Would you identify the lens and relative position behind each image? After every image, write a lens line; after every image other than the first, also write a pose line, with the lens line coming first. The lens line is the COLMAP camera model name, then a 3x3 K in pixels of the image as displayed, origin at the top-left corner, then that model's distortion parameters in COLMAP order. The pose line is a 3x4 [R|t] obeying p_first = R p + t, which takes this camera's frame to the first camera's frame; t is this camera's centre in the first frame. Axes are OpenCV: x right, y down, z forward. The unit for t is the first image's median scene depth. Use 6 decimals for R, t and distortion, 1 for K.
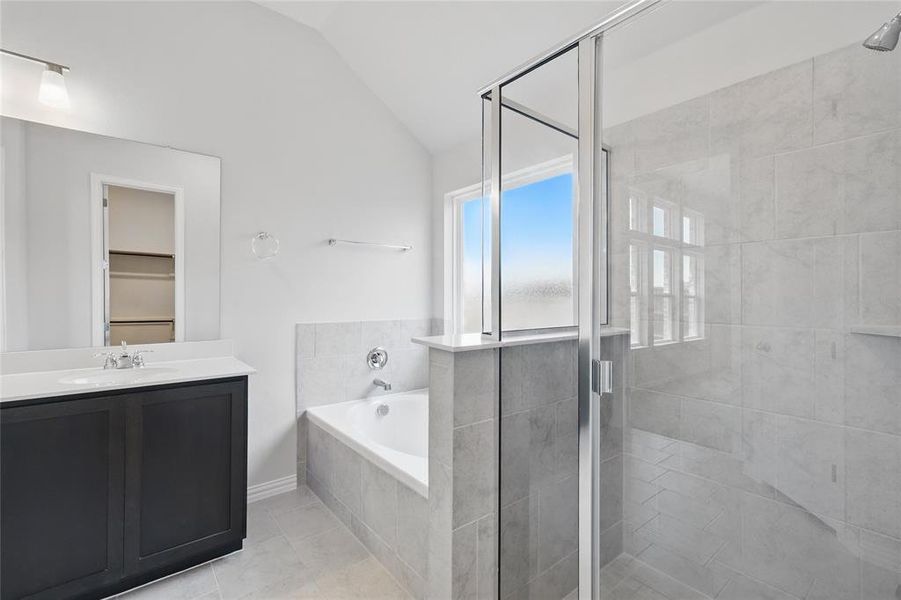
lens RADIAL K [[396.1, 0, 448.2], [0, 396.1, 292.1], [0, 0, 1]] dist [0.005045, -0.000410]
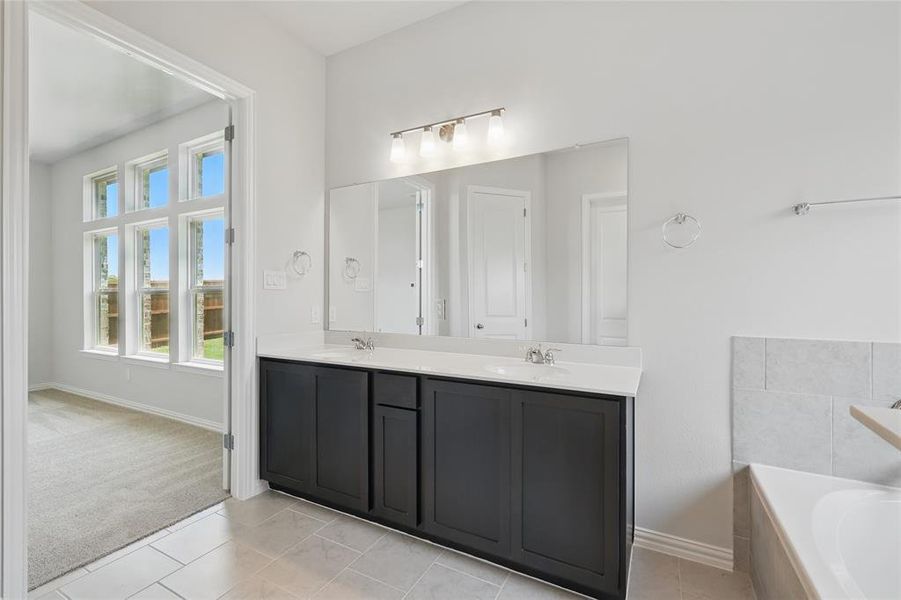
lens RADIAL K [[396.1, 0, 458.1], [0, 396.1, 299.0], [0, 0, 1]] dist [0.005045, -0.000410]
pose [[0.389332, 0.003632, -0.921090, 0.092539], [0.009277, 0.999926, 0.007864, 0.005223], [0.921051, -0.011607, 0.389269, 0.360395]]
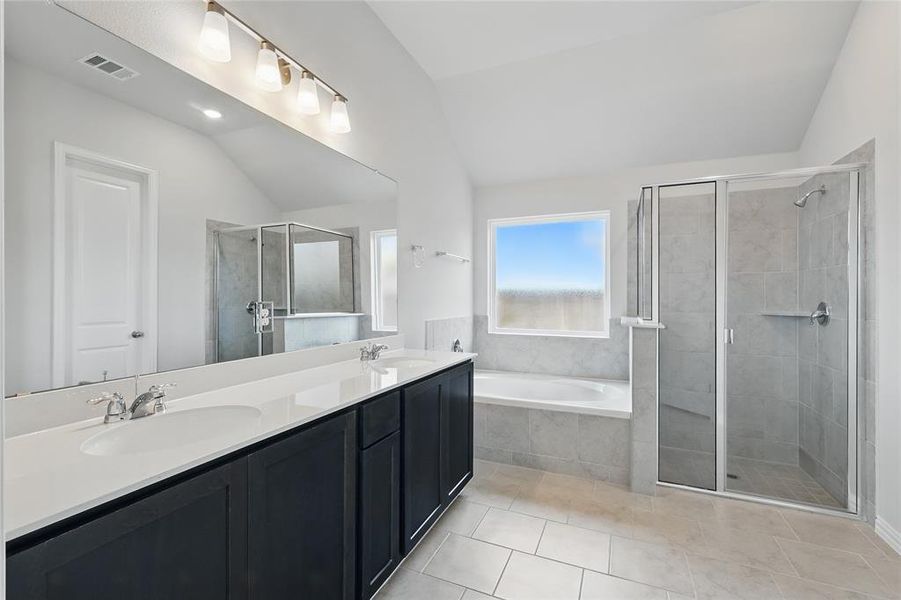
lens RADIAL K [[396.1, 0, 457.9], [0, 396.1, 297.4], [0, 0, 1]] dist [0.005045, -0.000410]
pose [[0.887590, 0.004235, 0.460614, -1.076030], [-0.009203, 0.999921, 0.008541, -0.003777], [-0.460542, -0.011820, 0.887559, -0.151685]]
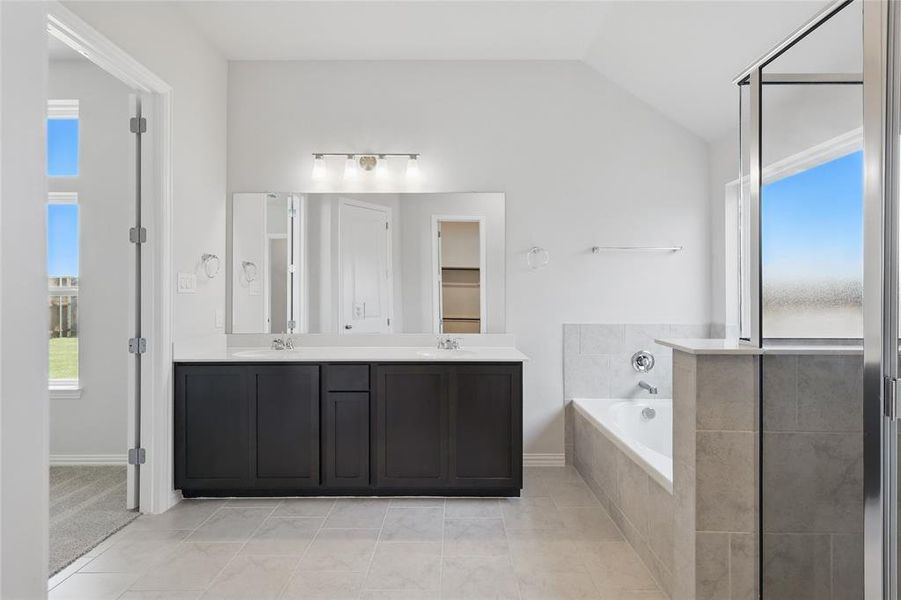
lens RADIAL K [[396.1, 0, 455.9], [0, 396.1, 298.5], [0, 0, 1]] dist [0.005045, -0.000410]
pose [[0.778634, -0.004208, -0.627464, 0.122169], [0.008664, 0.999954, 0.004046, -0.000329], [0.627418, -0.008587, 0.778635, -0.116747]]
